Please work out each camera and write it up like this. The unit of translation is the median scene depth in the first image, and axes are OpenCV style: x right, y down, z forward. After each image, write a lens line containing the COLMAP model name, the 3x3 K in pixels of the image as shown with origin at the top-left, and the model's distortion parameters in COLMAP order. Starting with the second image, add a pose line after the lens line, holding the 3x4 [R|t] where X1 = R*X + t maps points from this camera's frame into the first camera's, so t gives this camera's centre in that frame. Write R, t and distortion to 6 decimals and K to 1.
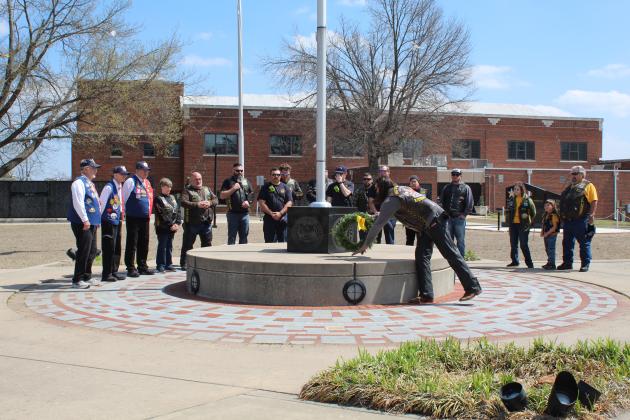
lens RADIAL K [[721.5, 0, 315.0], [0, 721.5, 210.0], [0, 0, 1]] dist [0.002425, 0.001567]
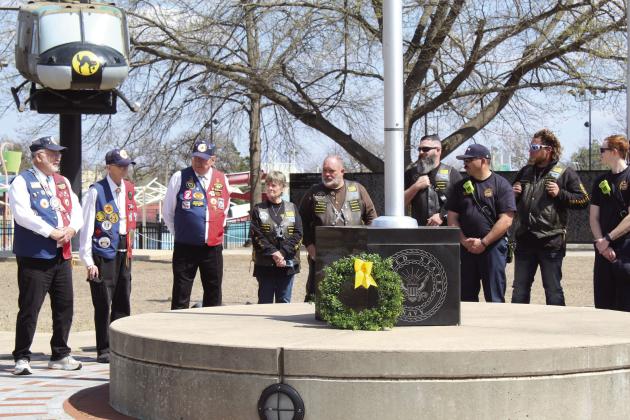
lens RADIAL K [[1502.0, 0, 315.0], [0, 1502.0, 210.0], [0, 0, 1]] dist [0.092708, 0.333100]
pose [[0.834180, 0.002258, -0.551488, 0.471760], [-0.008921, 0.999916, -0.009398, -0.005817], [0.551420, 0.012759, 0.834130, 0.147130]]
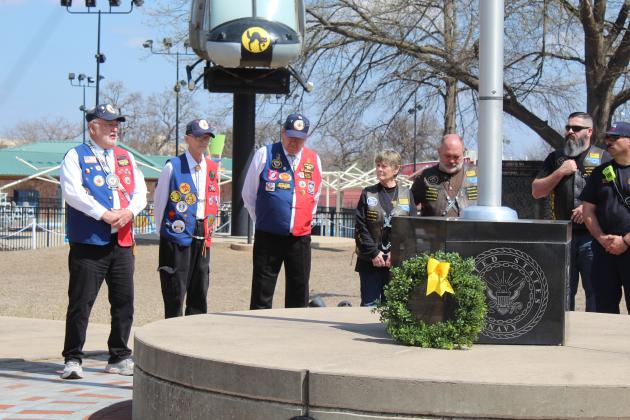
lens RADIAL K [[1502.0, 0, 315.0], [0, 1502.0, 210.0], [0, 0, 1]] dist [0.092708, 0.333100]
pose [[0.746713, 0.027119, -0.664593, 0.432886], [-0.034698, 0.999396, 0.001795, -0.007389], [0.664240, 0.021720, 0.747204, 0.329875]]
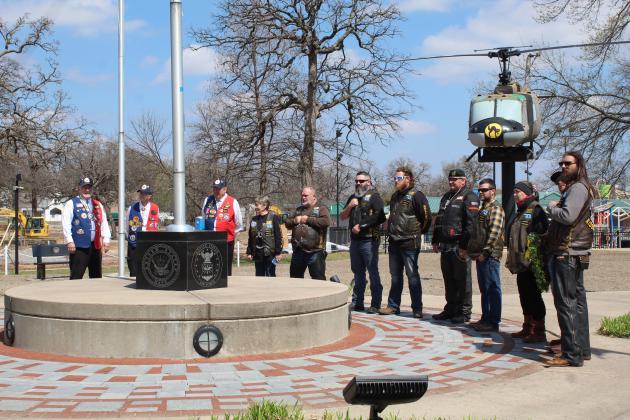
lens RADIAL K [[905.4, 0, 313.1], [0, 905.4, 196.4], [0, 0, 1]] dist [-0.007635, 0.030914]
pose [[0.353254, -0.021496, -0.935280, 0.955843], [-0.014897, 0.999480, -0.028598, -0.015516], [0.935409, 0.024035, 0.352750, 0.790324]]
